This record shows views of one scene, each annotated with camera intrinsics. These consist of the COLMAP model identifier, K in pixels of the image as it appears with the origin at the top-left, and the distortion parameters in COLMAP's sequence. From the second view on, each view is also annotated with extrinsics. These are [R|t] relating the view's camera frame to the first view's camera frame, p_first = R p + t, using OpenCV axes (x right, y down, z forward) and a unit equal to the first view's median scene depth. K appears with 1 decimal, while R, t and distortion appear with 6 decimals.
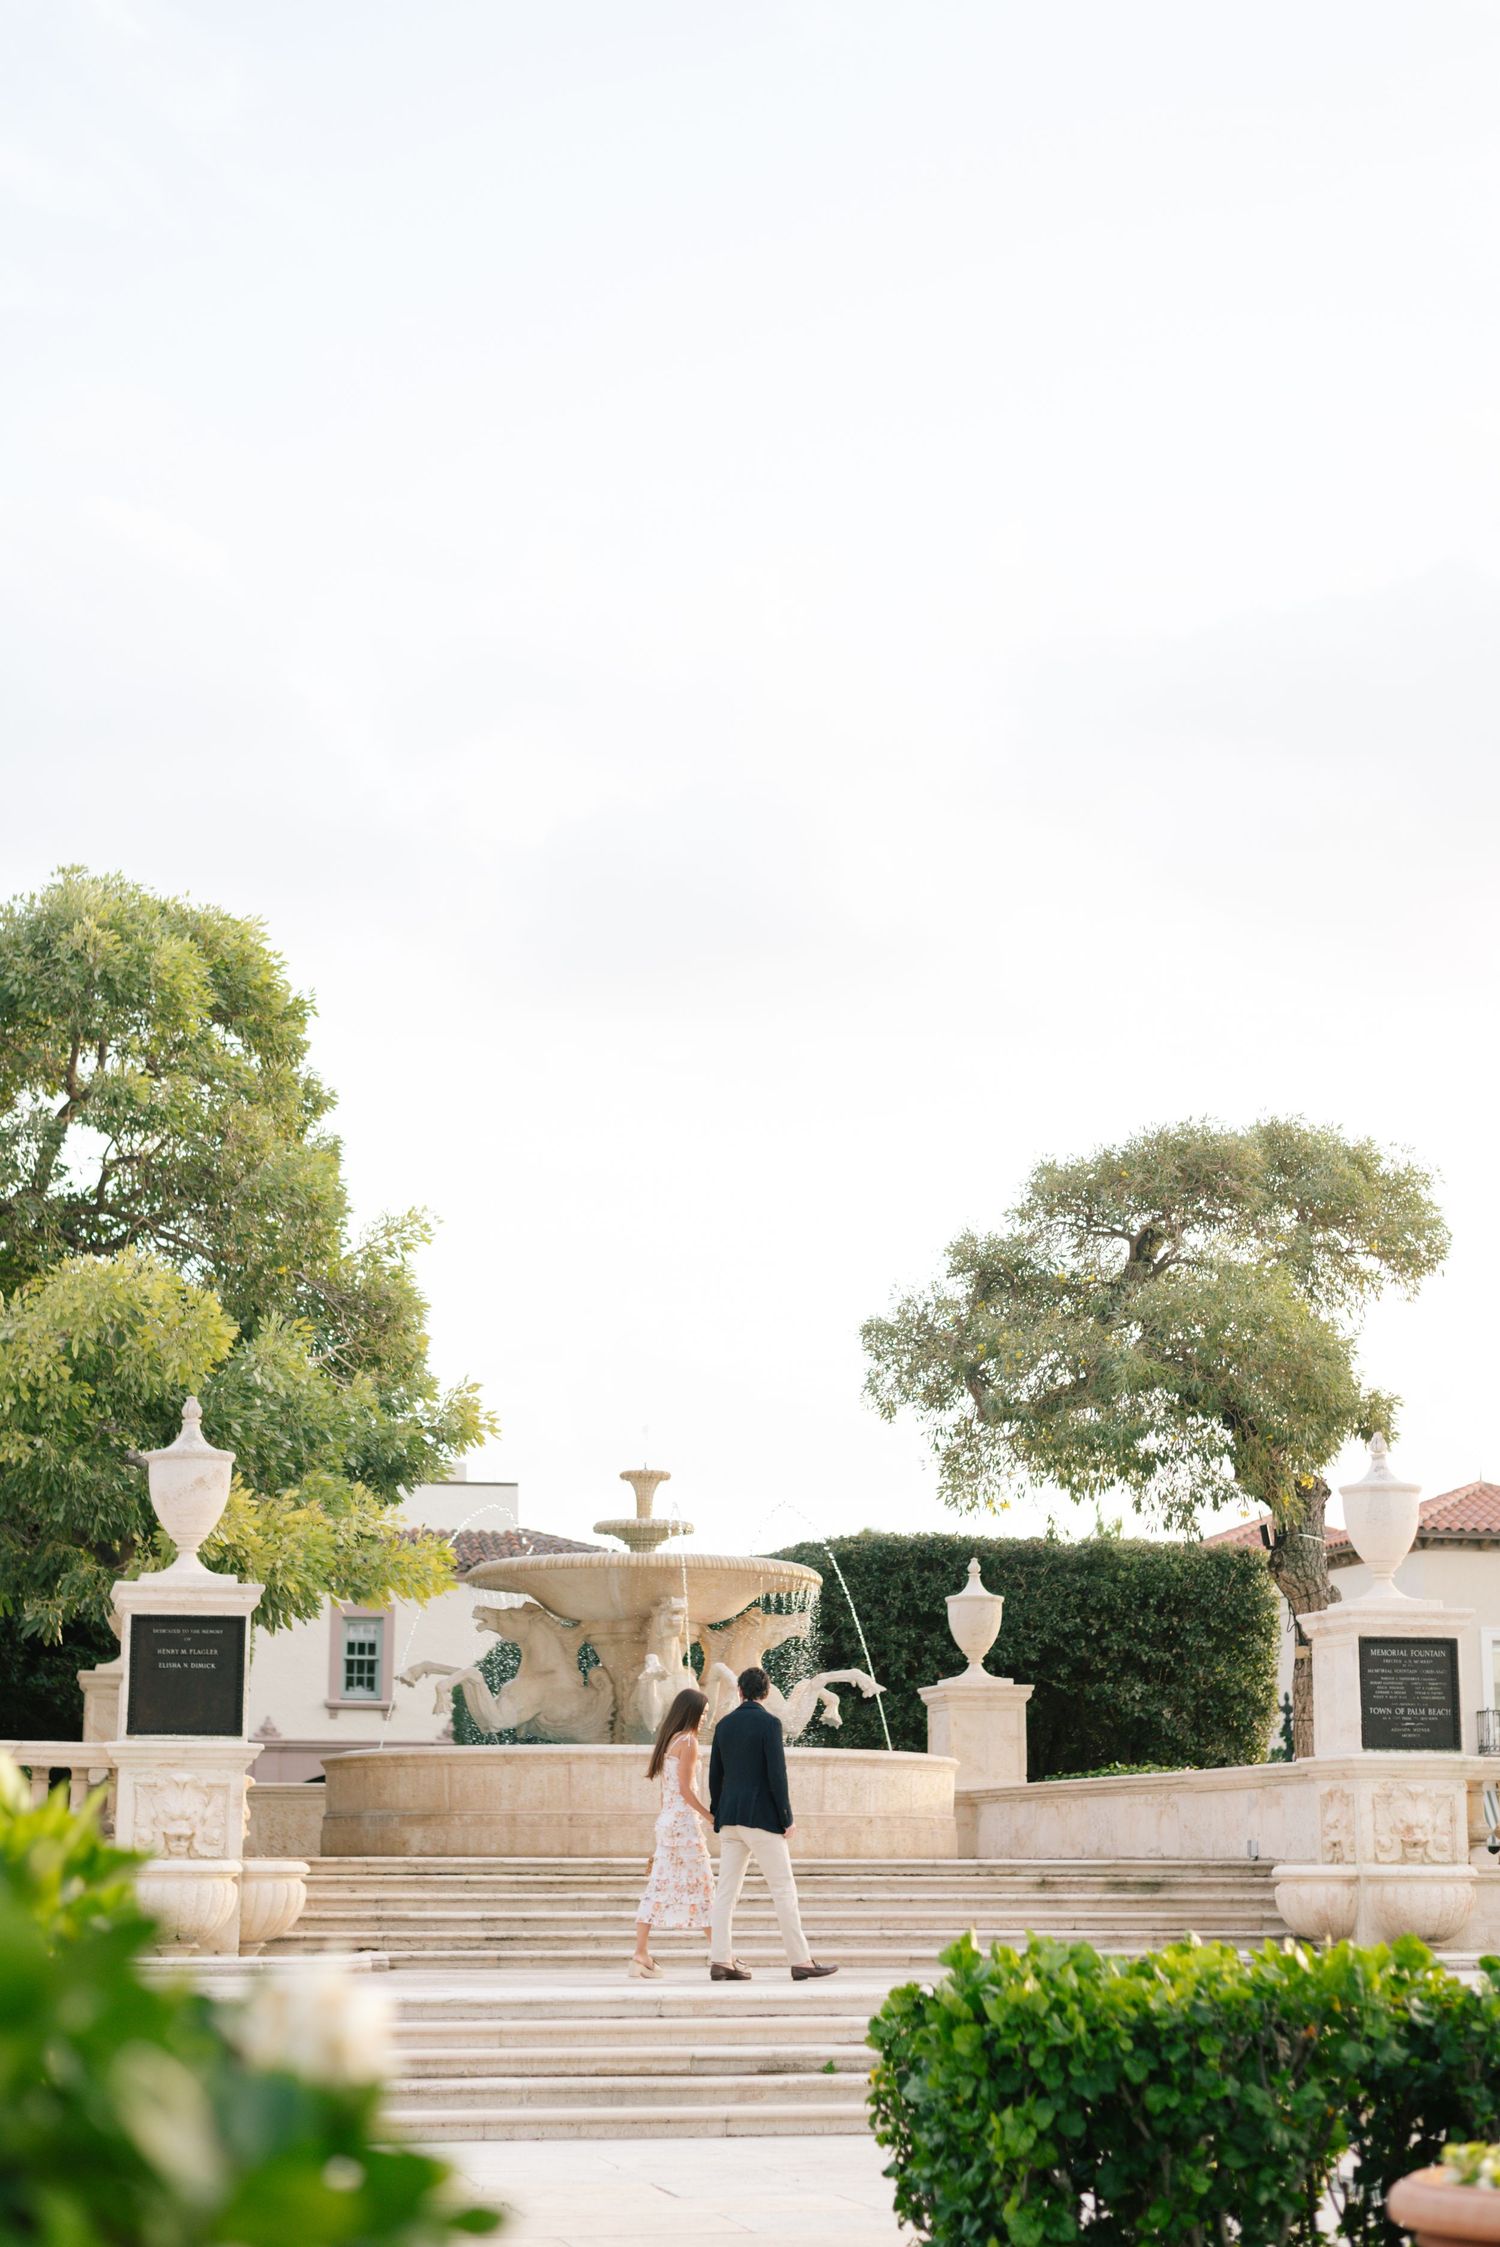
lens RADIAL K [[3212.1, 0, 742.8], [0, 3212.1, 1165.6], [0, 0, 1]] dist [0.008060, -0.029325]
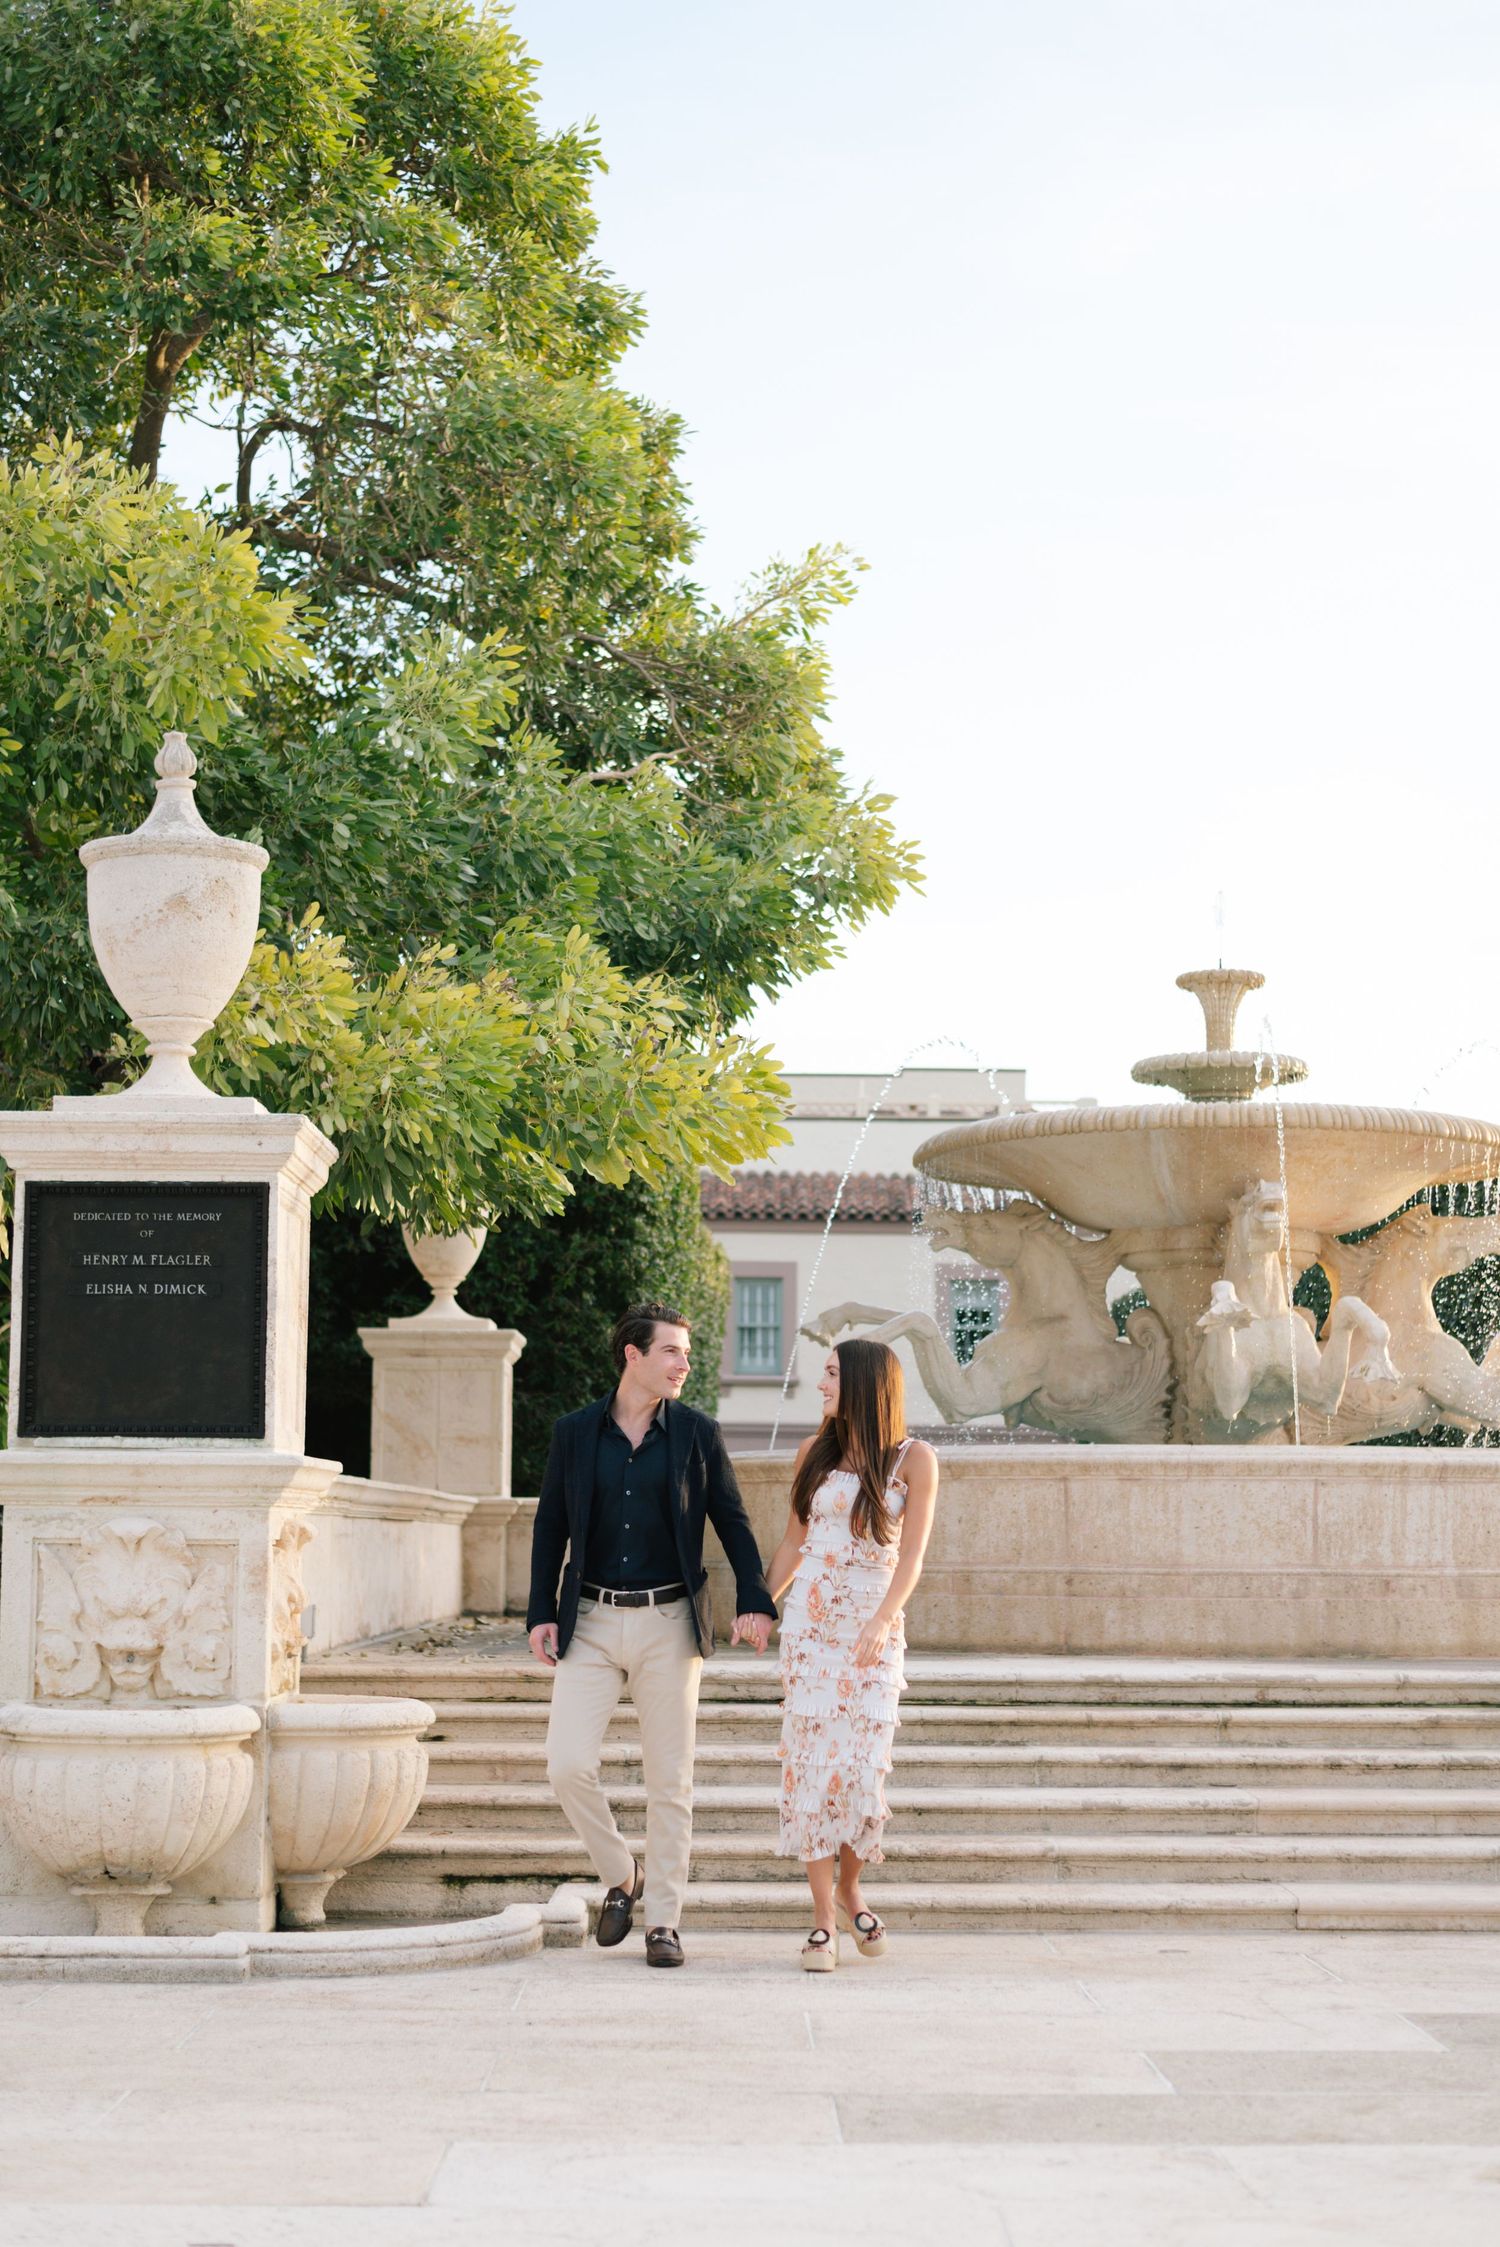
lens RADIAL K [[3231.3, 0, 809.0], [0, 3231.3, 1181.6], [0, 0, 1]] dist [-0.001333, -0.008787]
pose [[0.980773, -0.018564, -0.194269, 0.009981], [0.038464, 0.994327, 0.099169, 0.078410], [0.191326, -0.104735, 0.975923, 0.453725]]
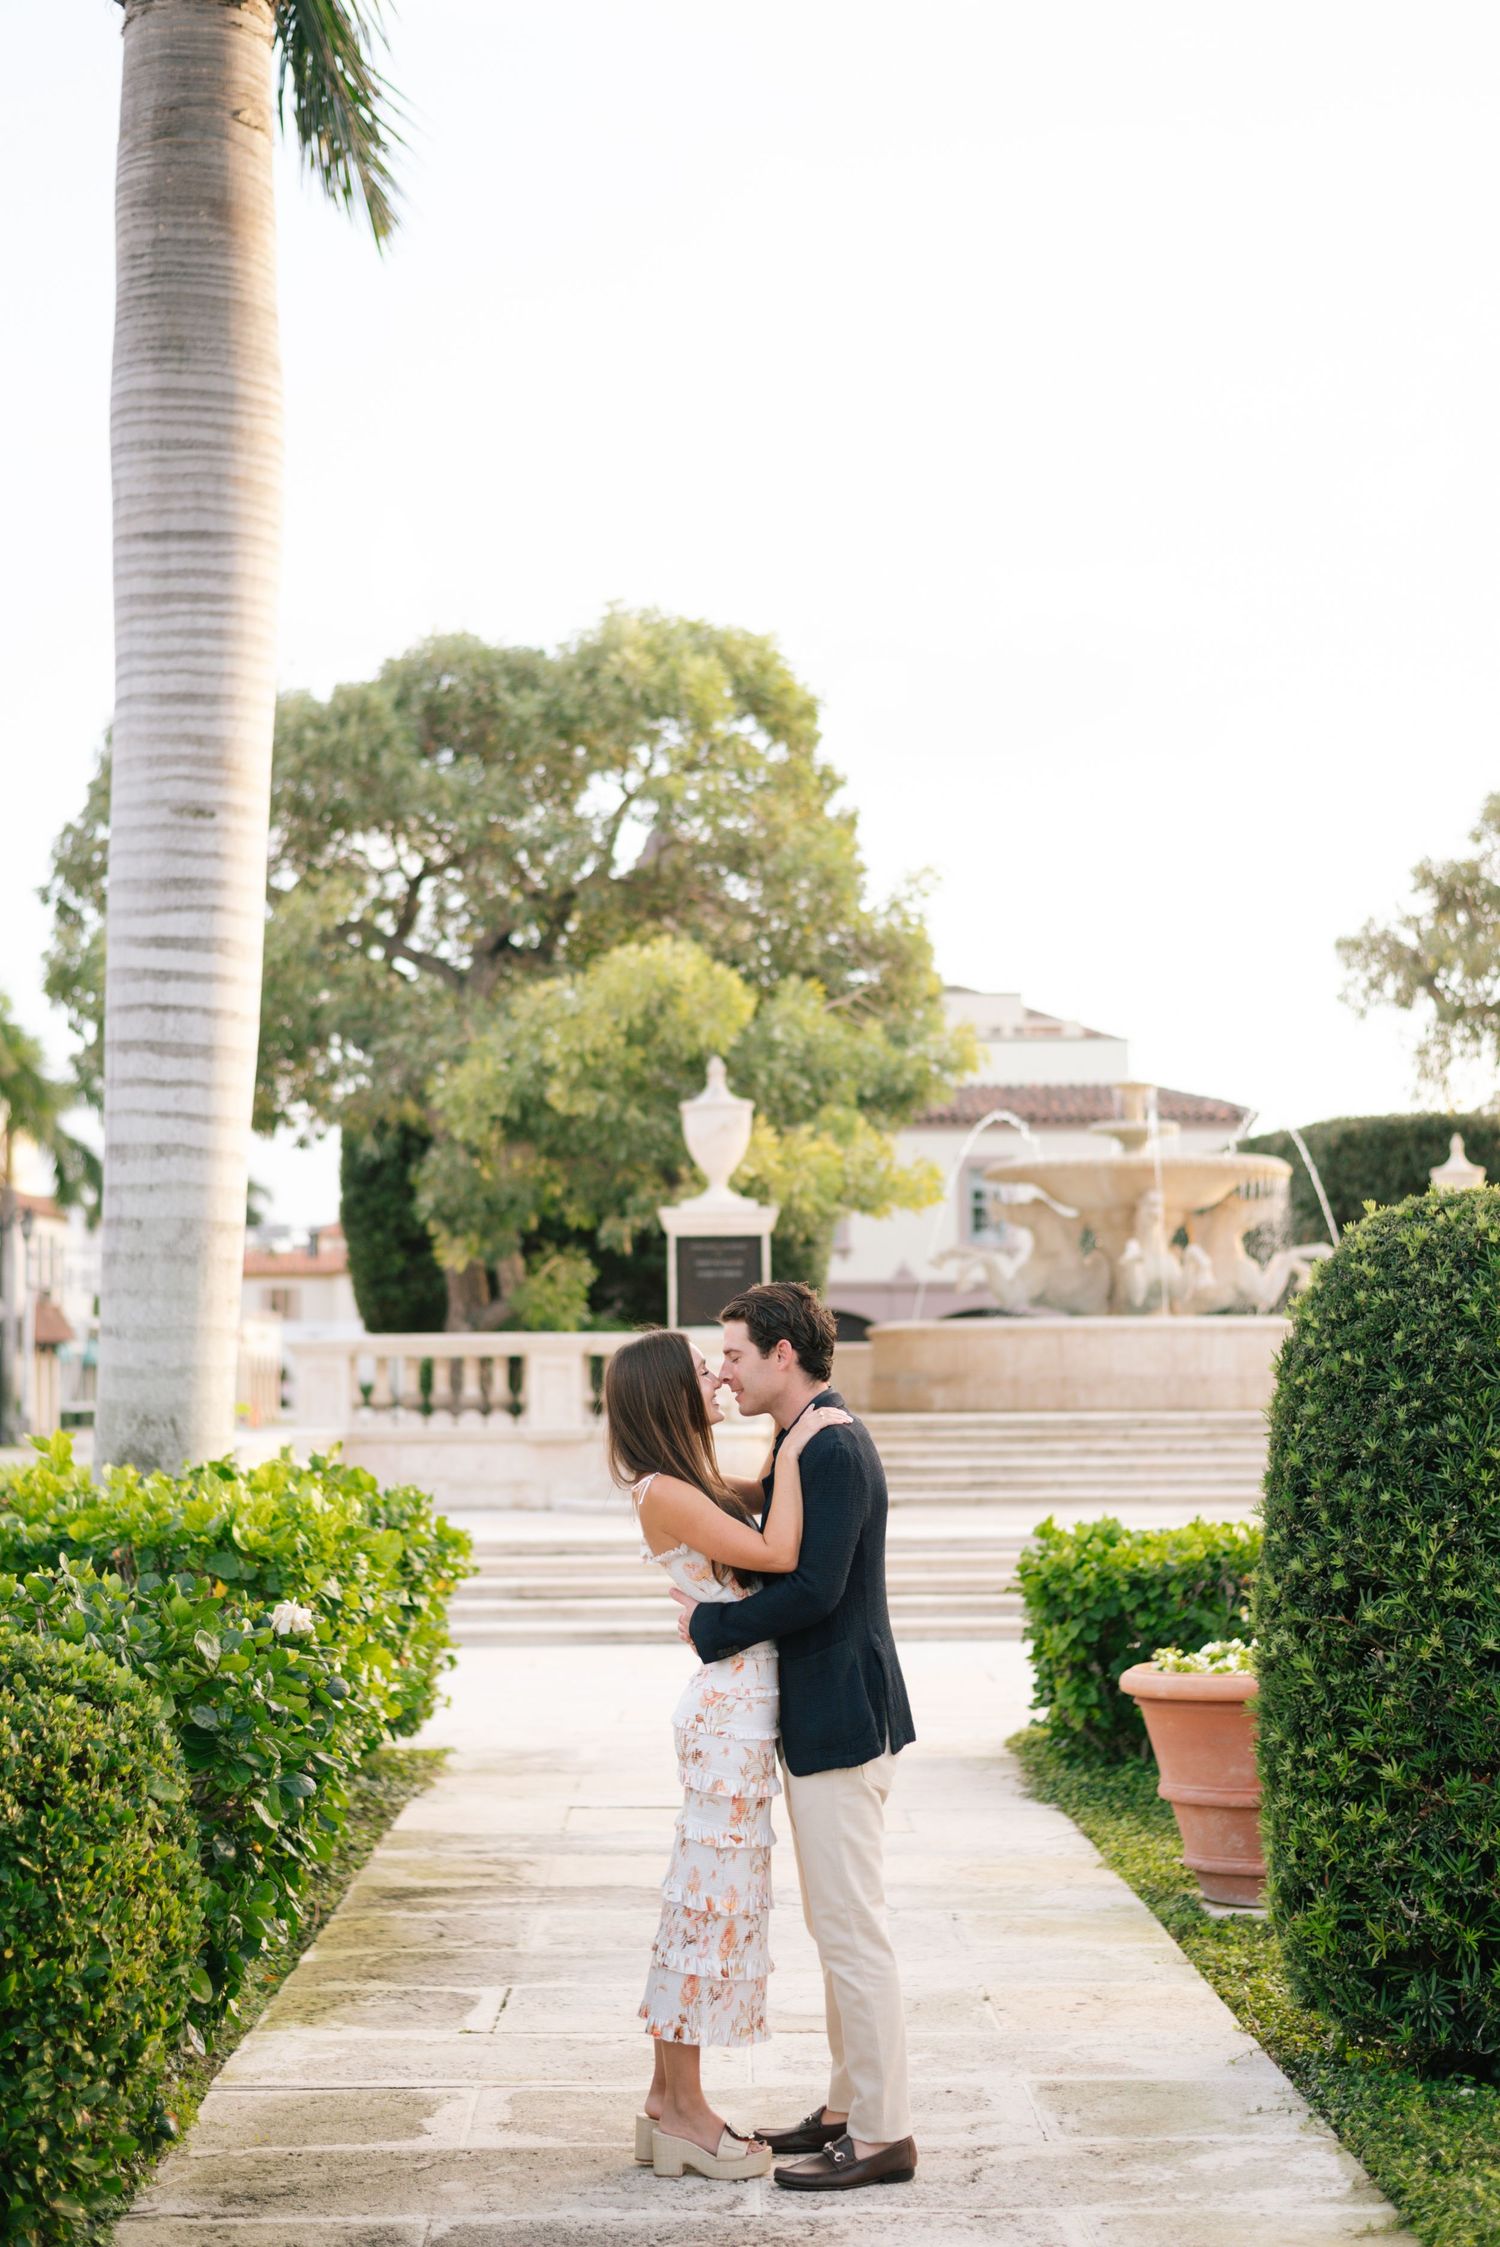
lens RADIAL K [[3231.3, 0, 809.0], [0, 3231.3, 1181.6], [0, 0, 1]] dist [-0.001333, -0.008787]
pose [[0.980987, -0.024573, -0.192514, 0.085541], [0.054114, 0.987244, 0.149735, -0.055198], [0.186378, -0.157306, 0.969803, -0.175866]]
